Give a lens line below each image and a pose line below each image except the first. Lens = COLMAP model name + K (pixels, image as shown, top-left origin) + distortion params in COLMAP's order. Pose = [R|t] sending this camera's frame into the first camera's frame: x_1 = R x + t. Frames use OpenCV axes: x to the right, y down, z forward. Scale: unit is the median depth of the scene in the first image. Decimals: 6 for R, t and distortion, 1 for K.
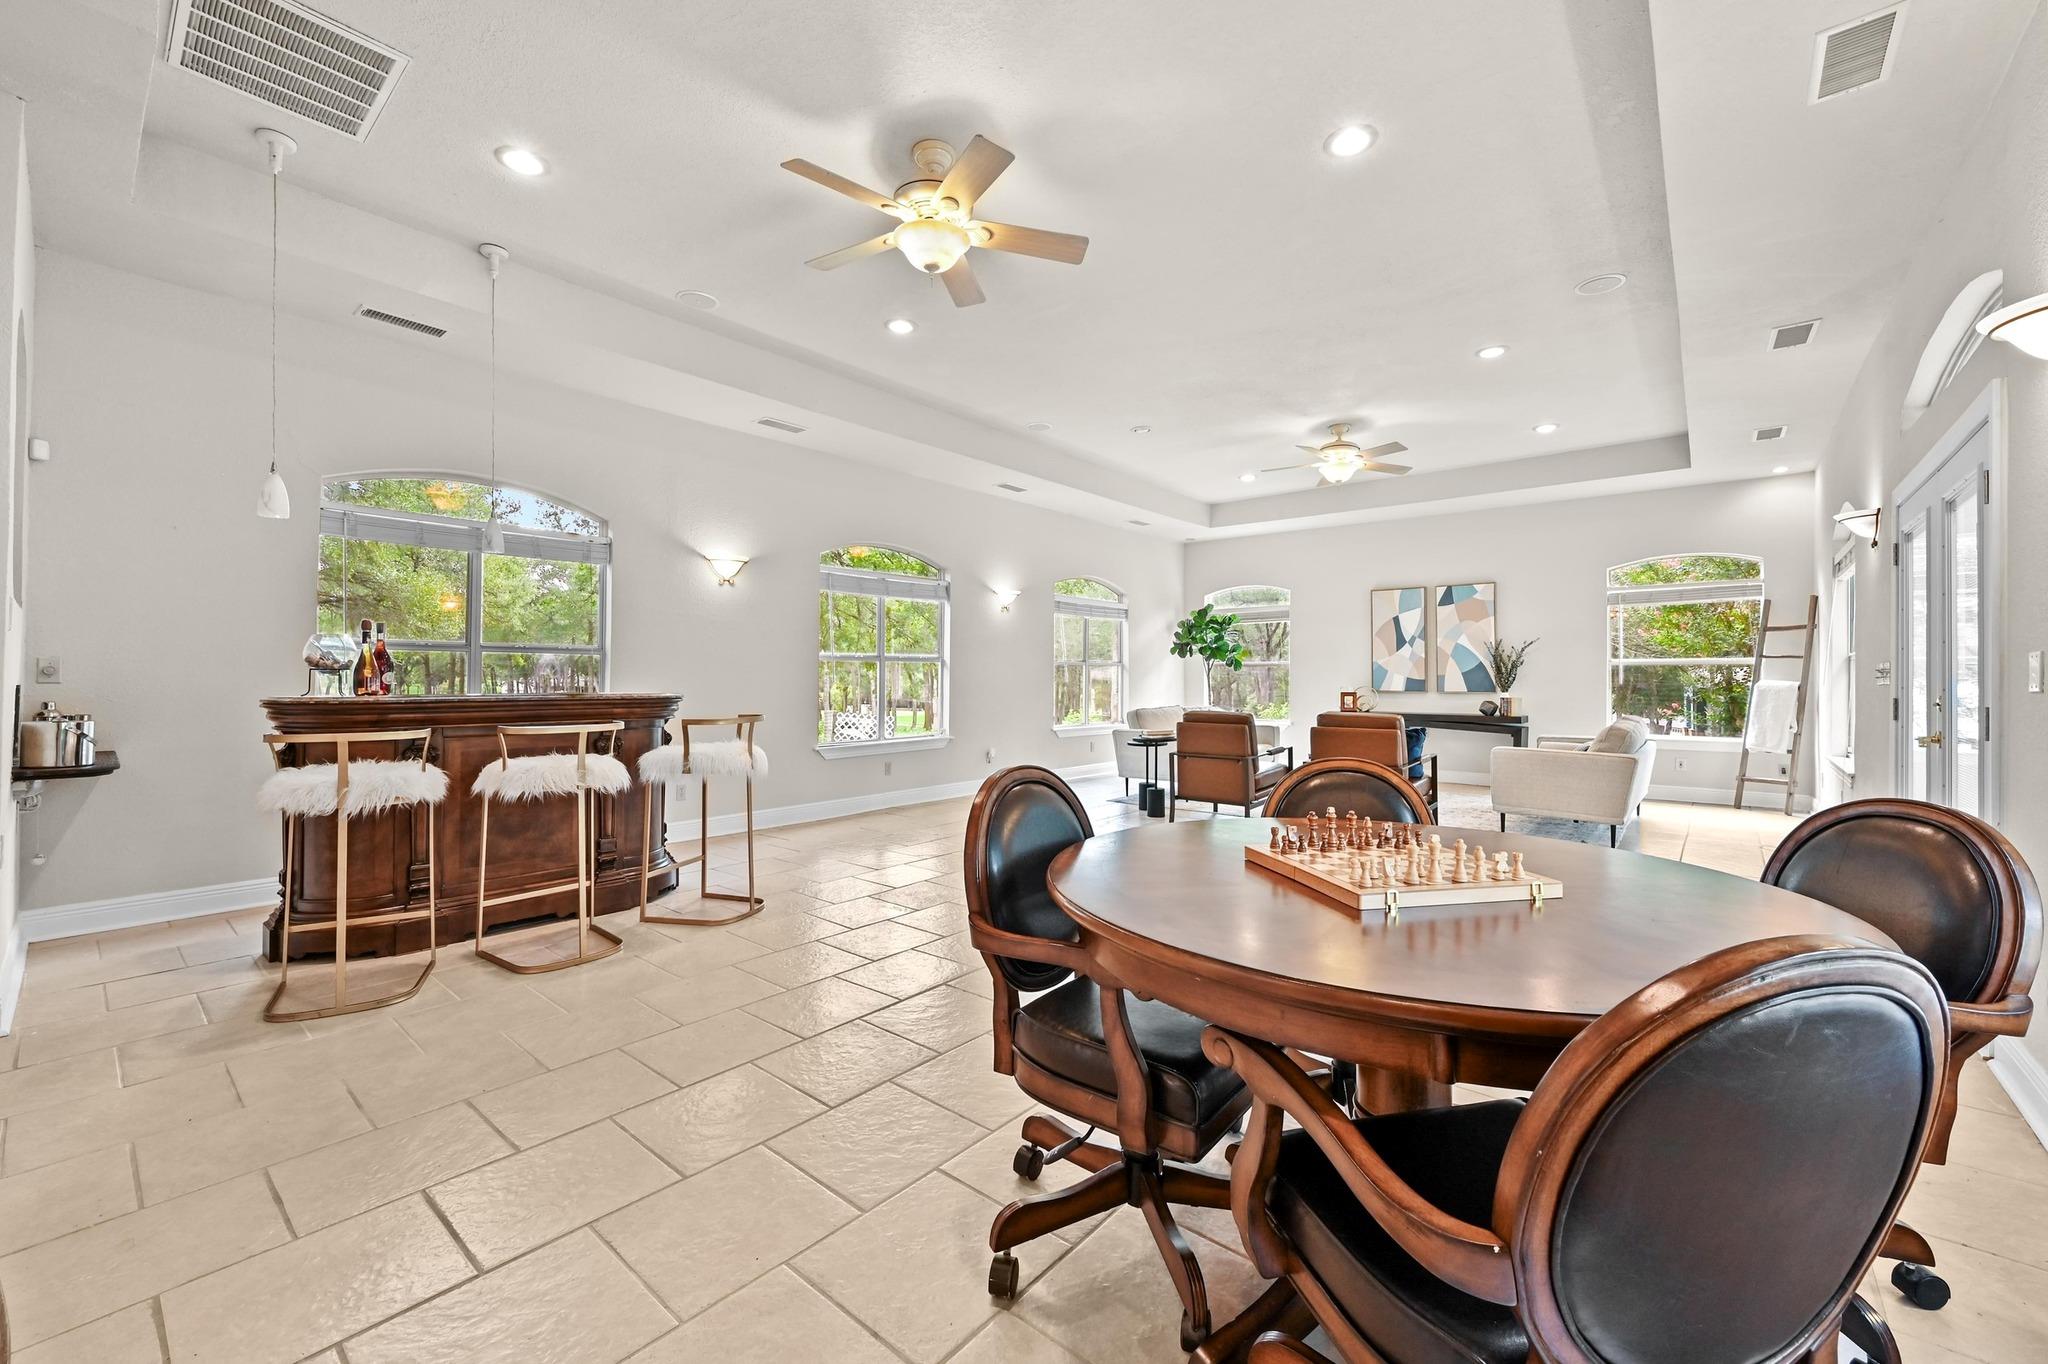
lens RADIAL K [[815.5, 0, 1023.7], [0, 815.5, 674.4], [0, 0, 1]] dist [-0.000897, 0.000325]
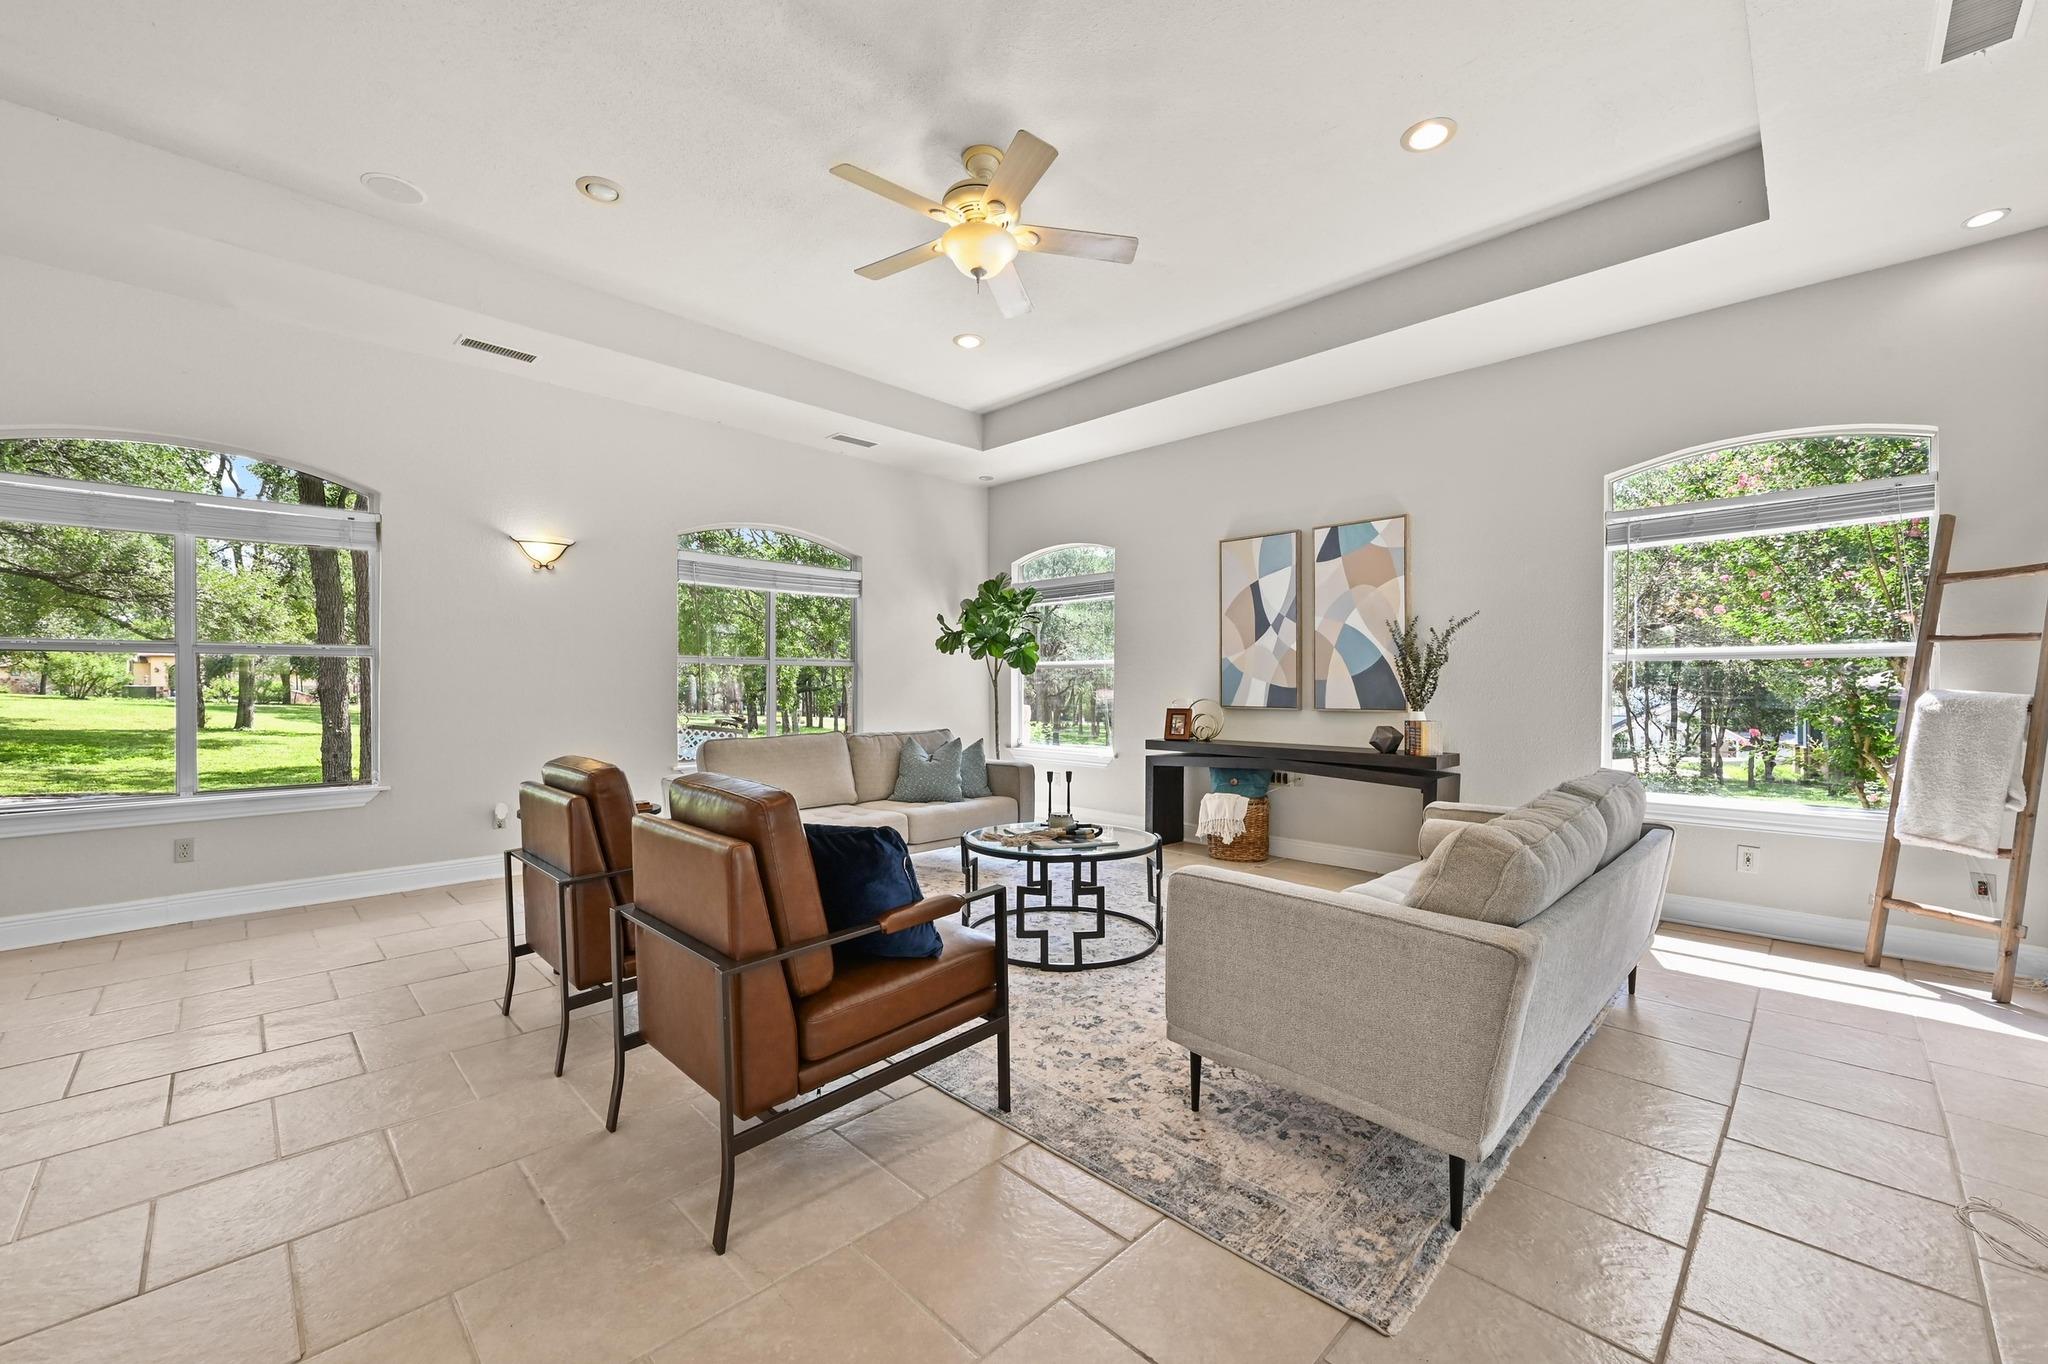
lens RADIAL K [[805.9, 0, 1026.8], [0, 805.9, 686.6], [0, 0, 1]] dist [-0.002667, -0.000275]
pose [[0.997046, 0.001556, -0.076786, 0.348460], [-0.001179, 0.999987, 0.004946, 0.002876], [0.076793, -0.004841, 0.997035, 0.411497]]
